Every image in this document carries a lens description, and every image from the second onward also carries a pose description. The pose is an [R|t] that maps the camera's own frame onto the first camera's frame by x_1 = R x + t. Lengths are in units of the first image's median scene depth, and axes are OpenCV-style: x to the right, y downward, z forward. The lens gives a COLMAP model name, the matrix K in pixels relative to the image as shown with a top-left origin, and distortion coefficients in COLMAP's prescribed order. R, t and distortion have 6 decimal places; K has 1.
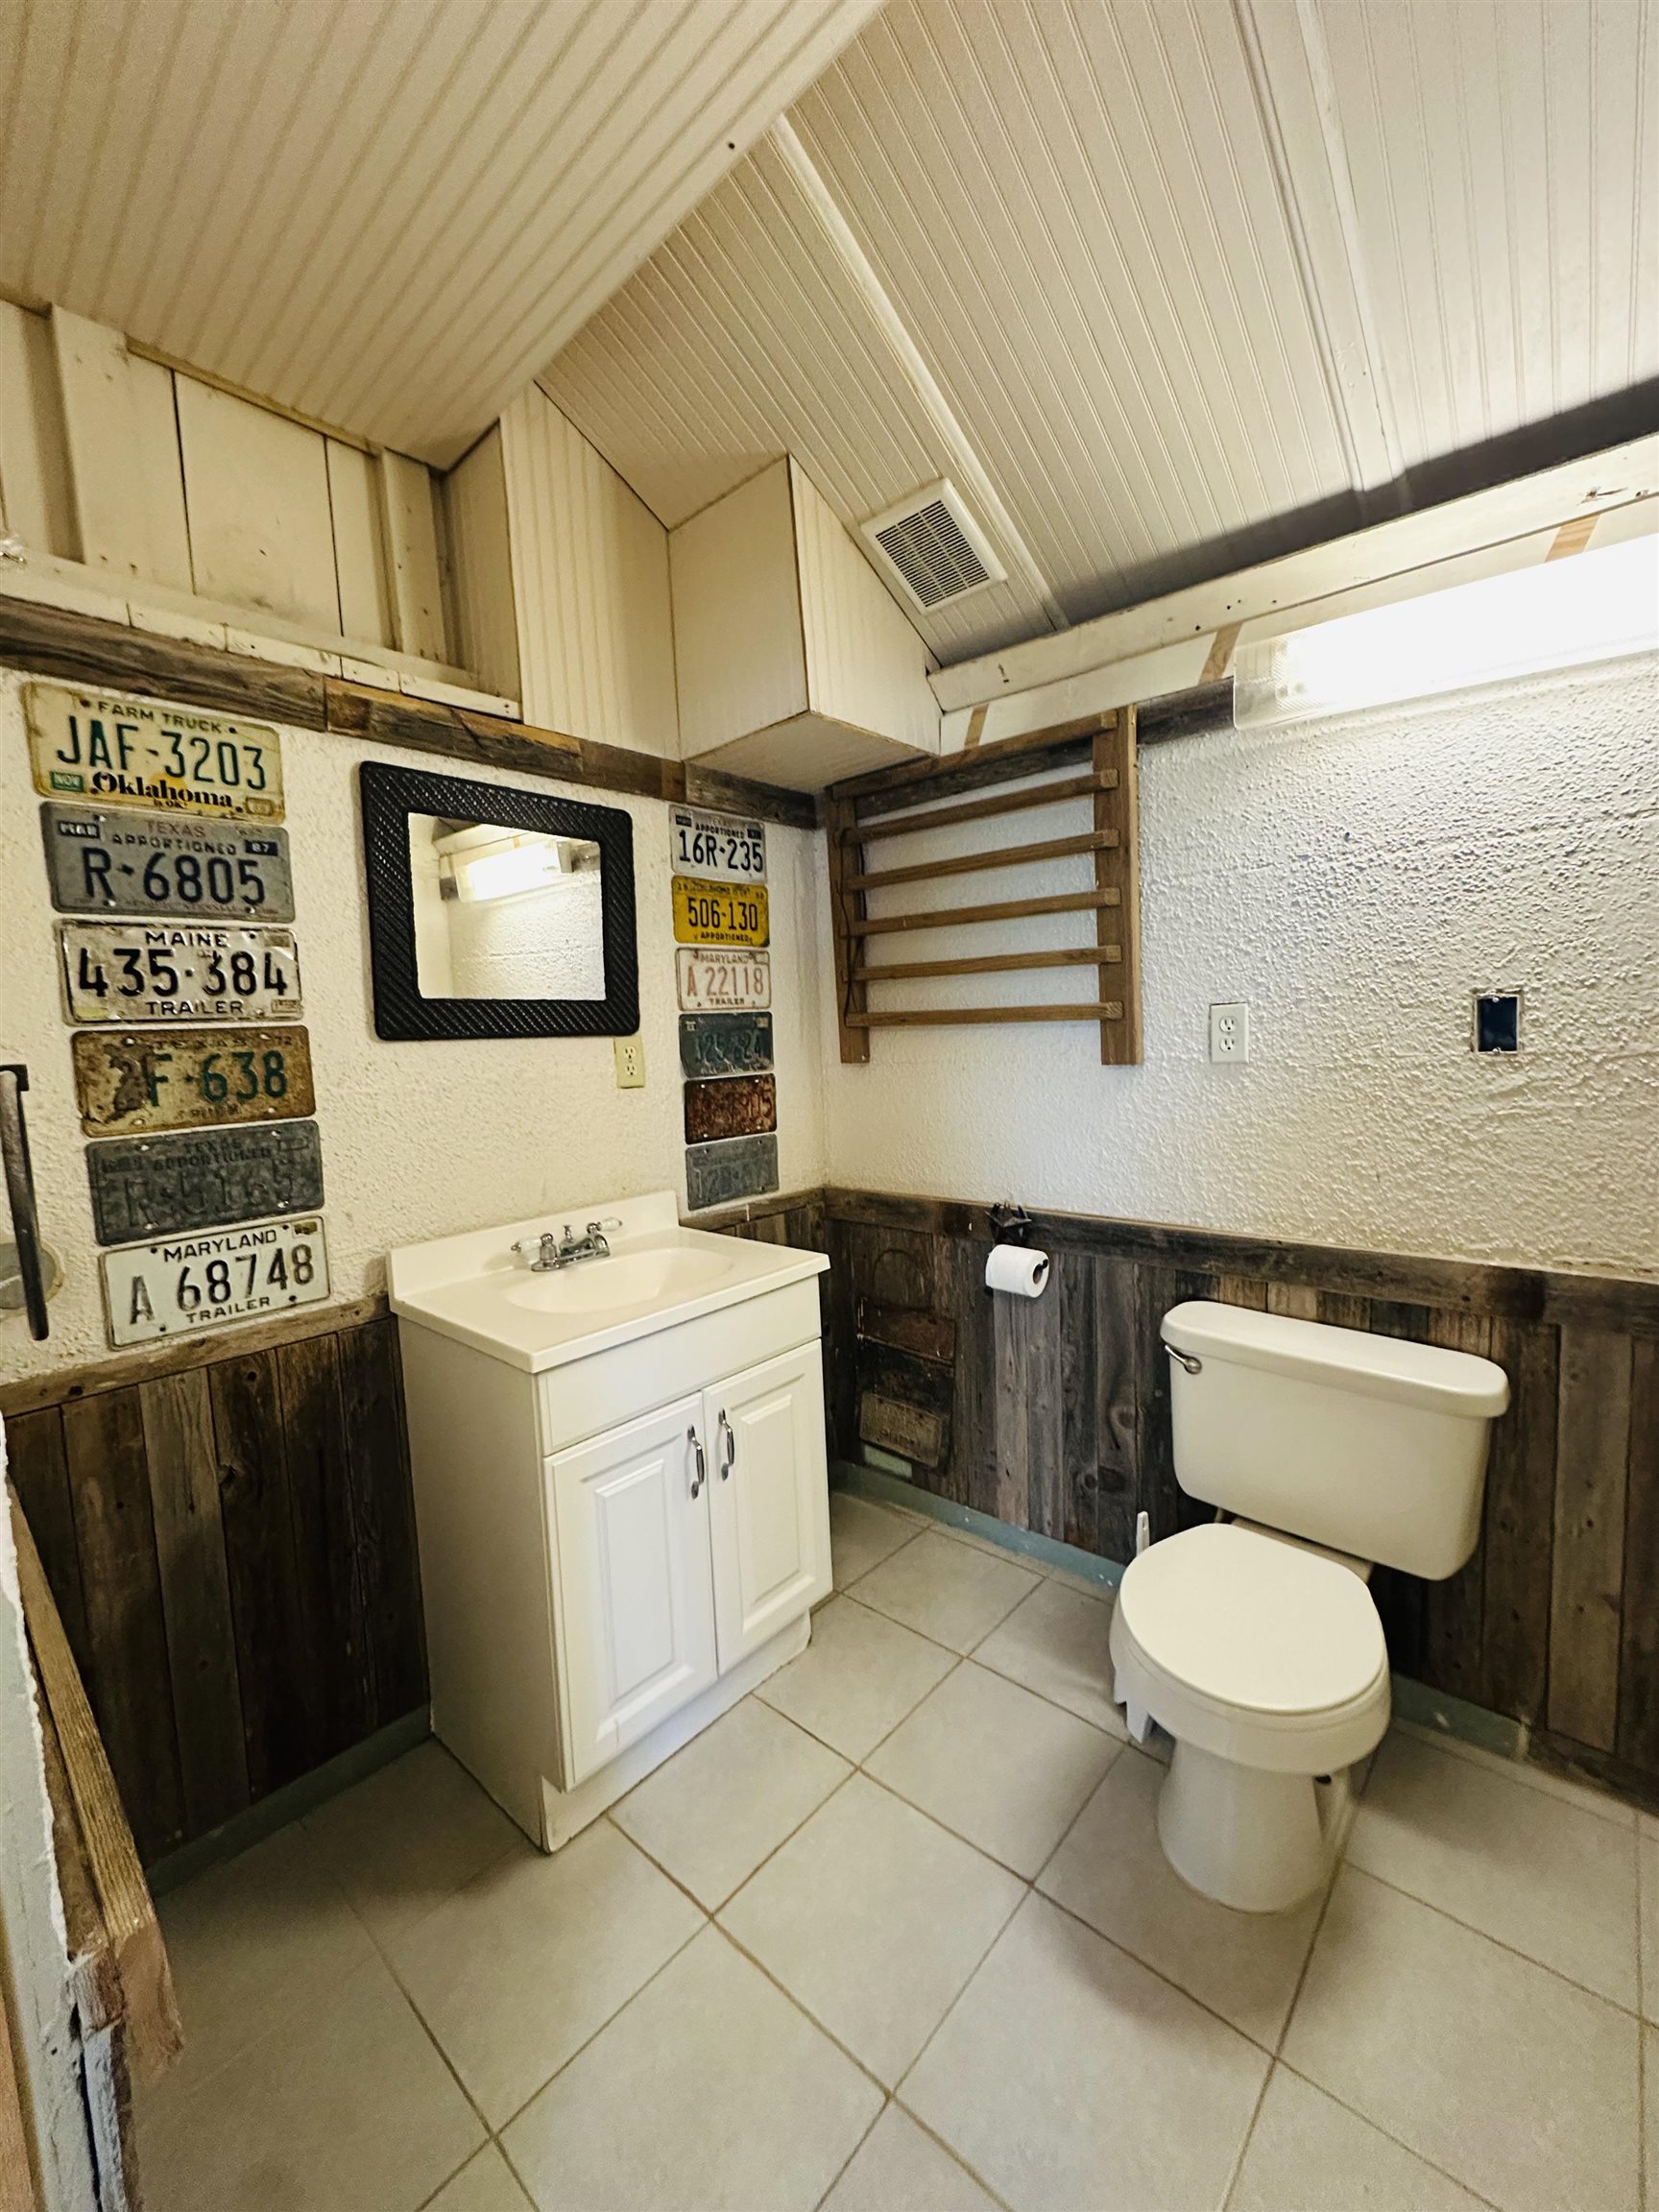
lens RADIAL K [[881.2, 0, 831.4], [0, 881.2, 1105.4], [0, 0, 1]] dist [-0.002666, 0.000569]
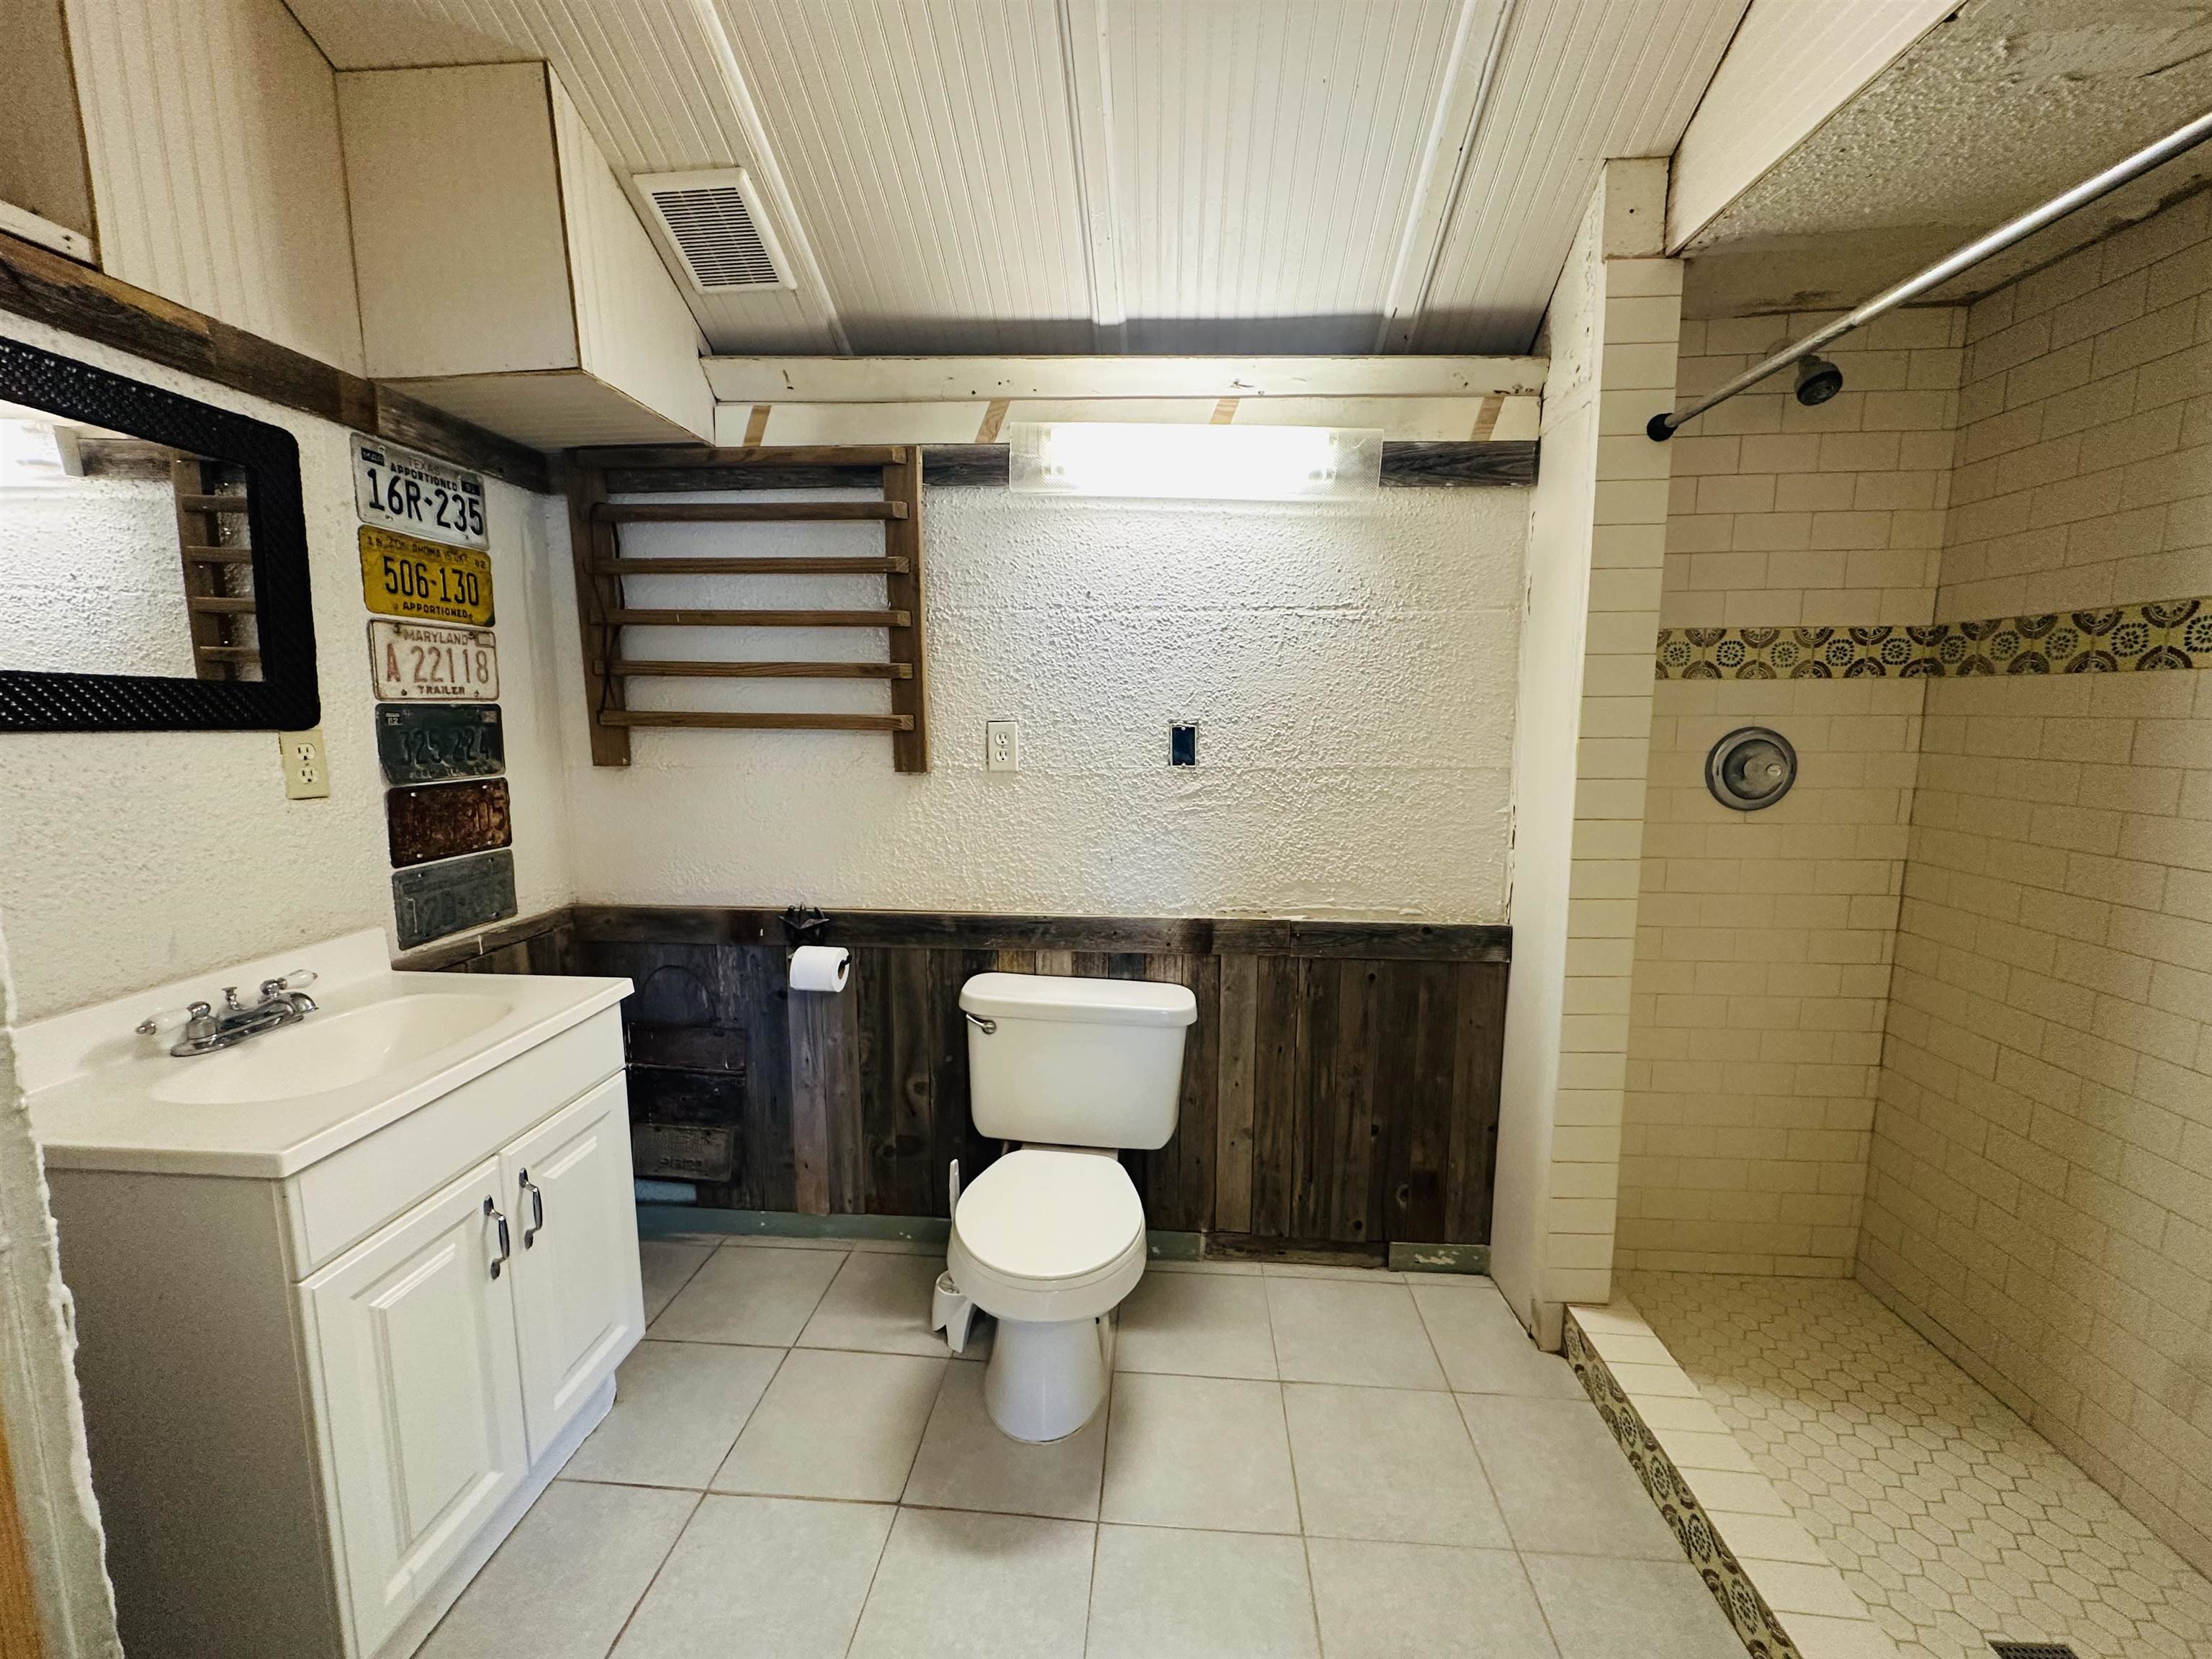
lens RADIAL K [[881.2, 0, 1105.7], [0, 881.2, 828.2], [0, 0, 1]] dist [-0.002666, 0.000569]
pose [[0.793679, -0.035515, 0.607299, -0.163597], [0.016145, 0.999172, 0.037332, -0.013538], [-0.608123, -0.019825, 0.793595, -0.029788]]
